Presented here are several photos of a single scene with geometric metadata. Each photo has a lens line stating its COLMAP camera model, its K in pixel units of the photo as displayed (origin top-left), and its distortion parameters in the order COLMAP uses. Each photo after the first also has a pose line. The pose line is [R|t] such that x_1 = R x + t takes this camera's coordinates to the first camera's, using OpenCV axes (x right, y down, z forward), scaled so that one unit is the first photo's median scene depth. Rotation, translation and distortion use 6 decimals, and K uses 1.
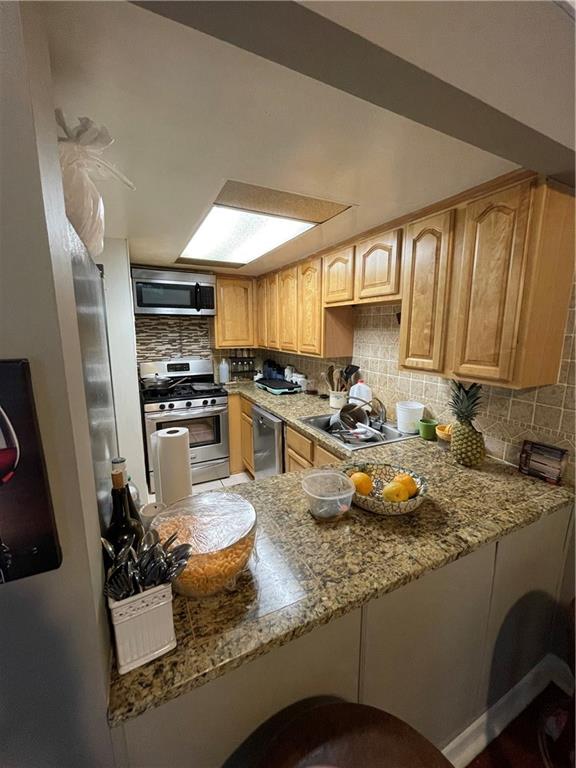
lens RADIAL K [[311.4, 0, 291.8], [0, 311.4, 382.5], [0, 0, 1]] dist [-0.000136, -0.000106]
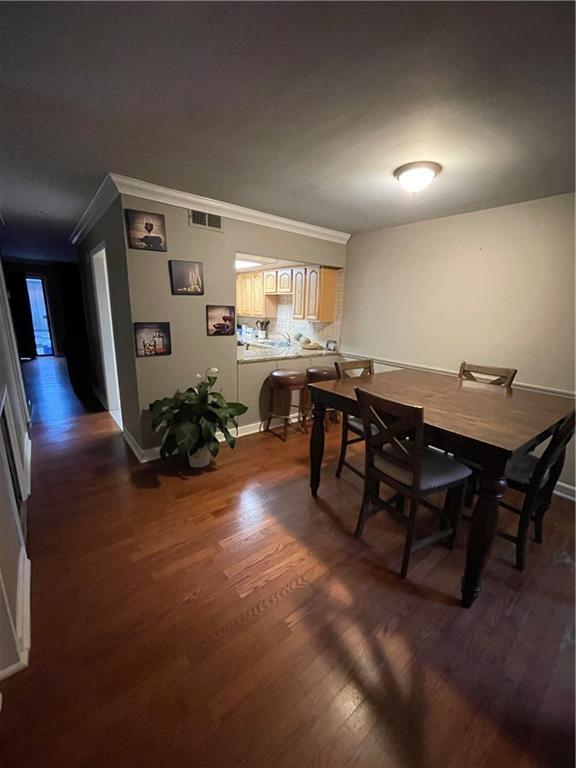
lens RADIAL K [[311.4, 0, 291.8], [0, 311.4, 382.5], [0, 0, 1]] dist [-0.000136, -0.000106]
pose [[0.978124, -0.018489, 0.207200, -0.230363], [0.003827, 0.997473, 0.070940, 0.296220], [-0.207988, -0.068595, 0.975723, -1.619006]]
